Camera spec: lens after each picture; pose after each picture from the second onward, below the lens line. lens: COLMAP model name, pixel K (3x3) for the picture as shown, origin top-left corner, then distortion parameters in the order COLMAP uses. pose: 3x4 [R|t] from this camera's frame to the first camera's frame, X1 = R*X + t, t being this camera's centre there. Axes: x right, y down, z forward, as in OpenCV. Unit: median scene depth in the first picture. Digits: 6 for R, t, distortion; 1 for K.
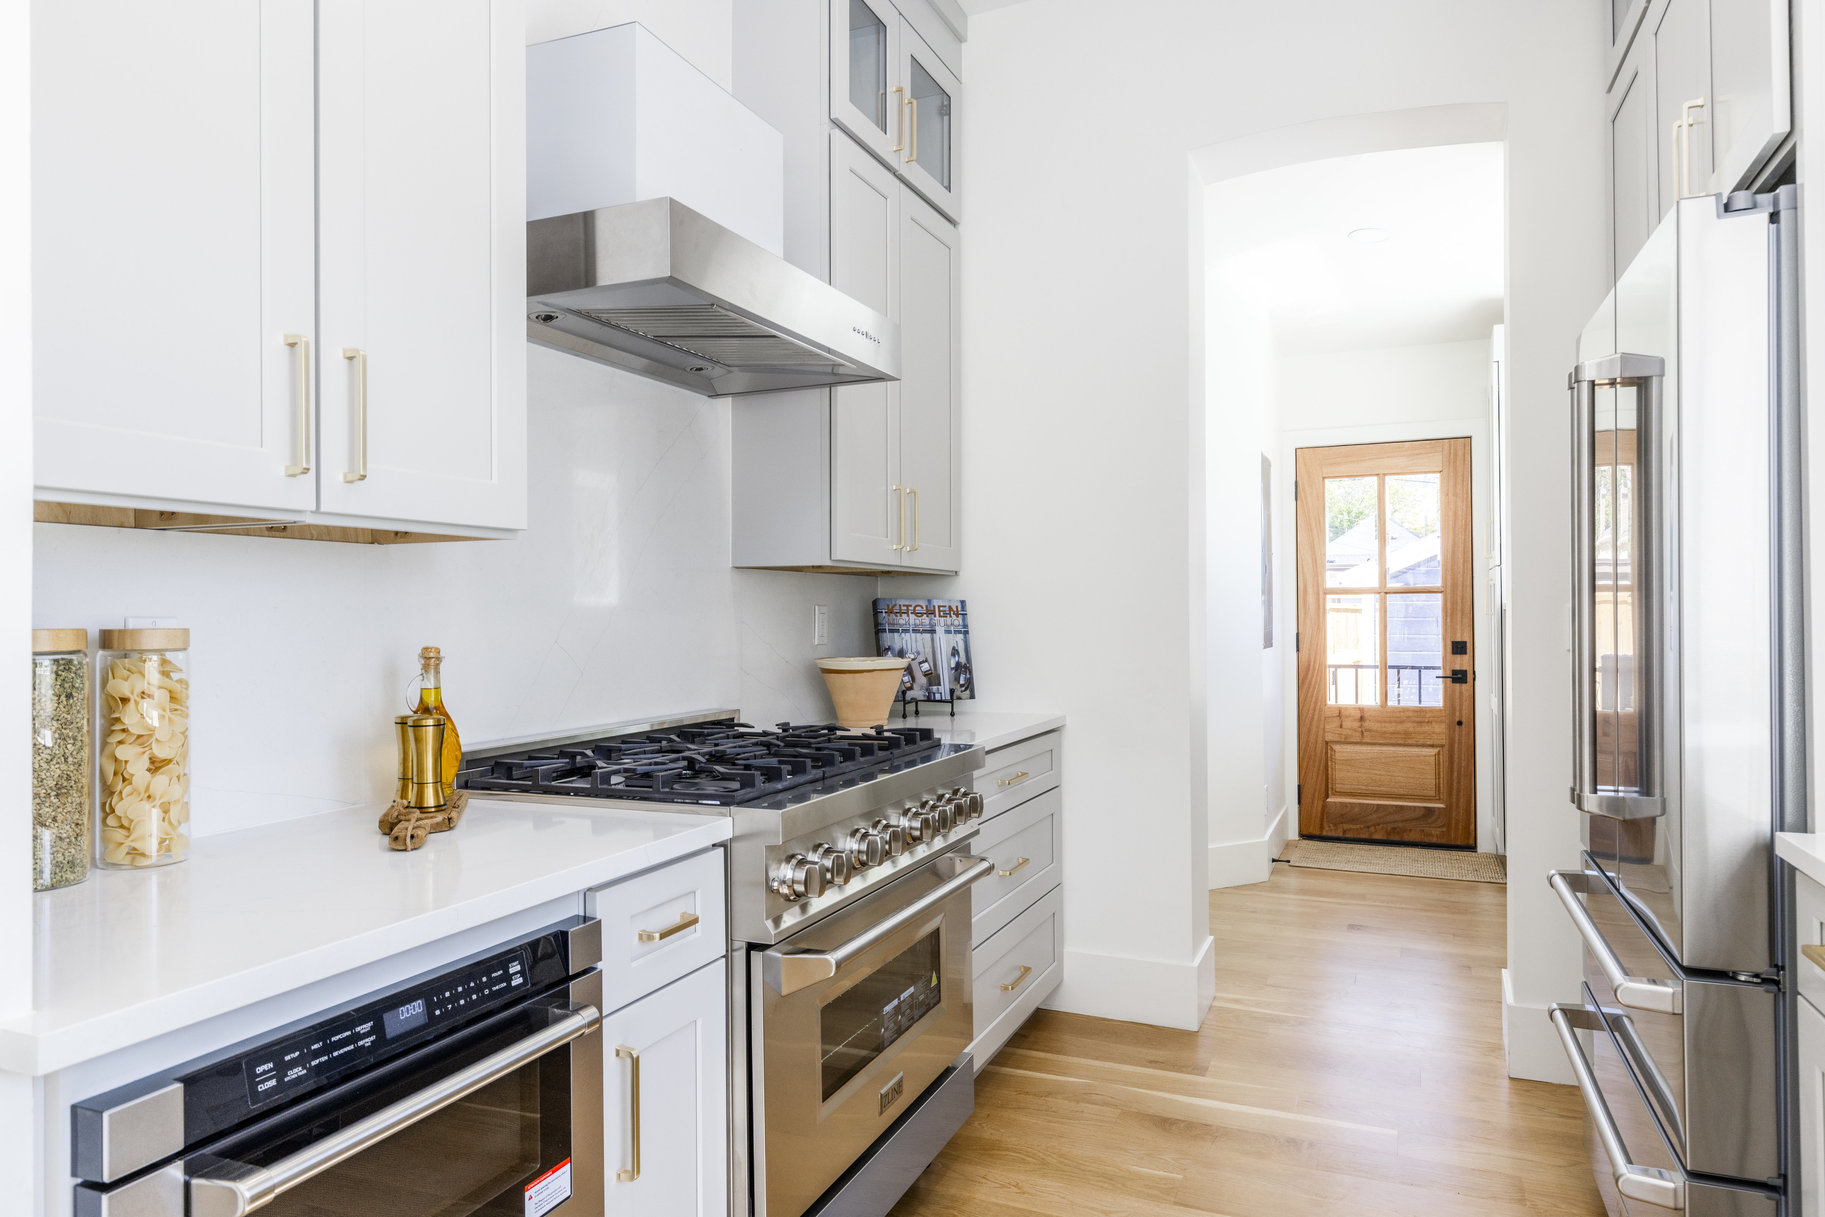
lens RADIAL K [[1145.5, 0, 913.4], [0, 1145.5, 607.2], [0, 0, 1]] dist [0.003192, 0.000134]
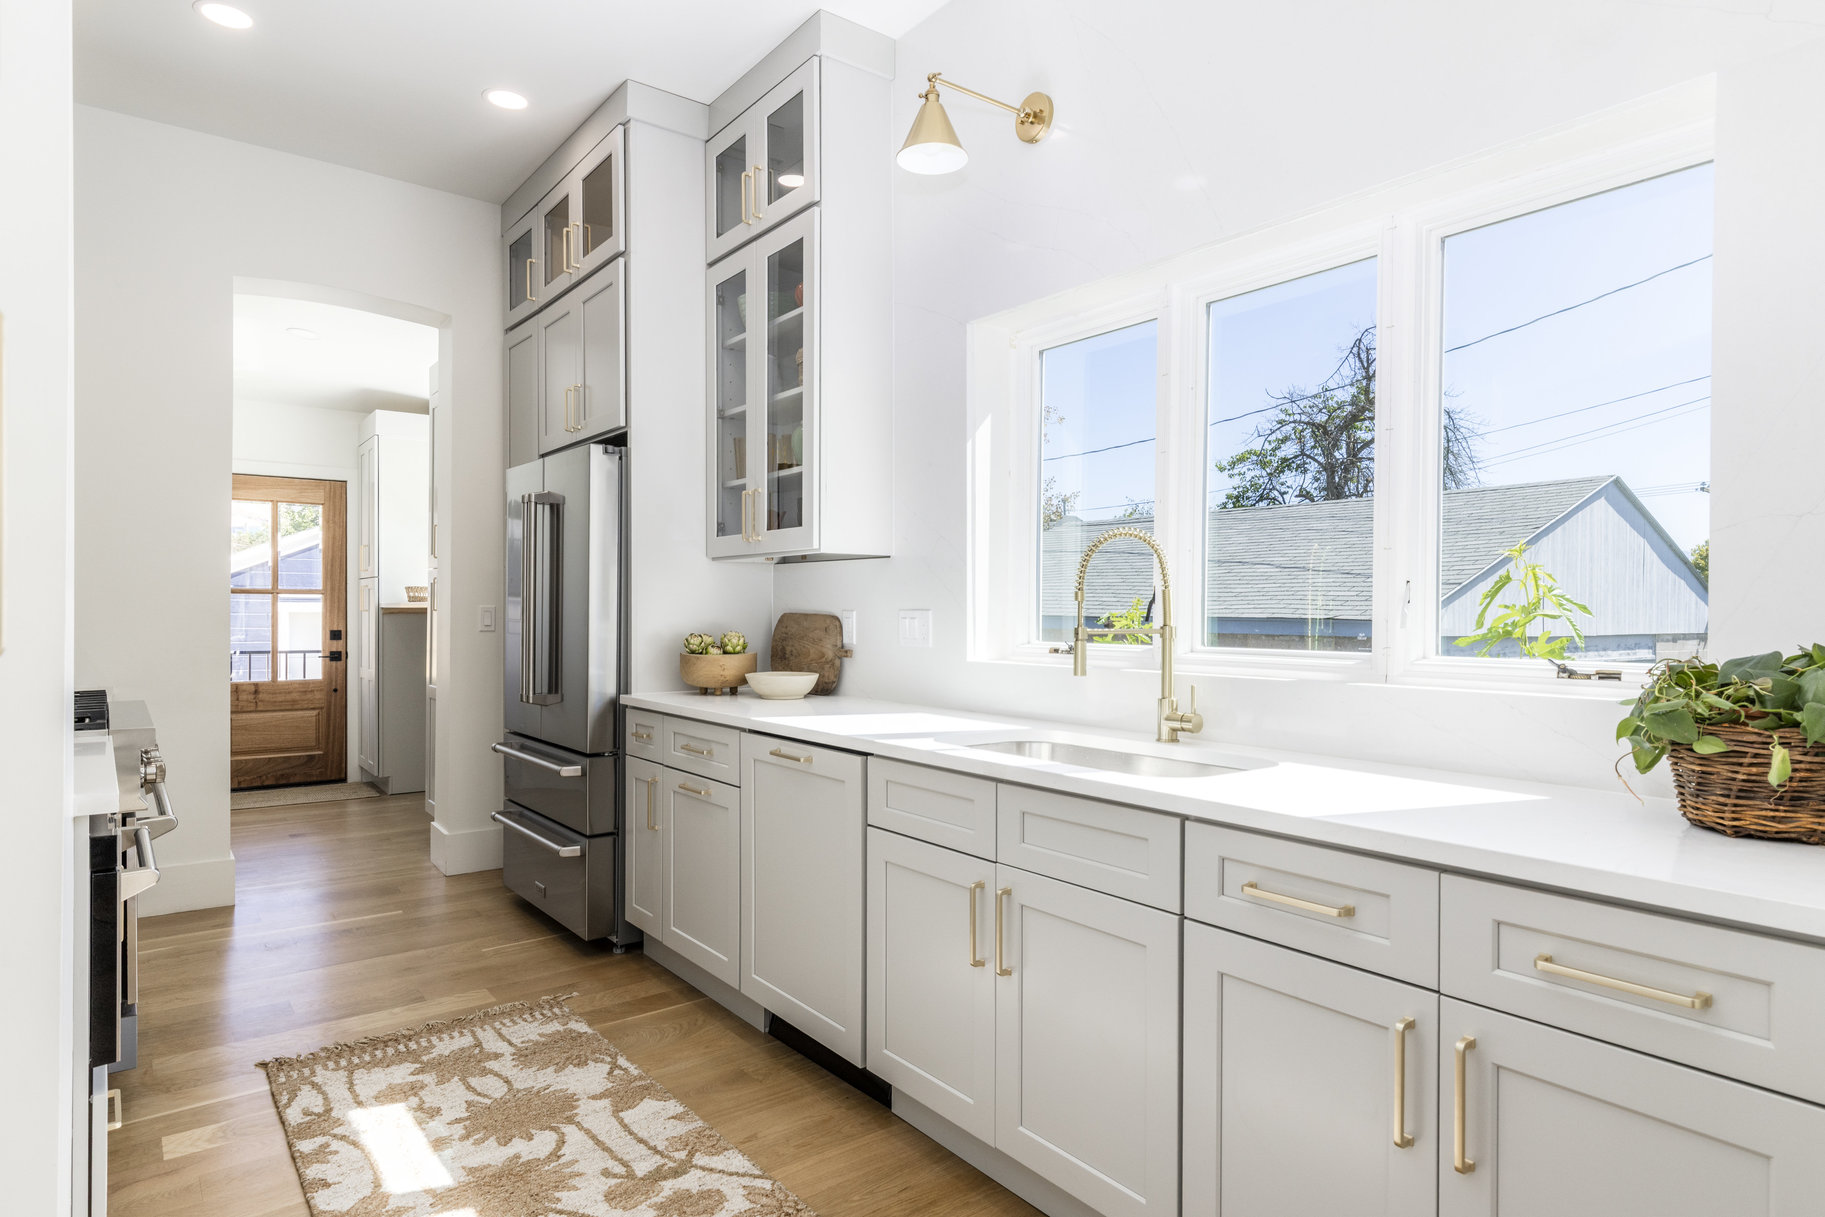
lens RADIAL K [[978.1, 0, 910.7], [0, 978.1, 612.2], [0, 0, 1]] dist [0.002558, -0.000452]
pose [[0.481488, 0.008792, 0.876408, -0.214546], [-0.014355, 0.999895, -0.002145, 0.000936], [-0.876335, -0.011548, 0.481564, -0.158772]]
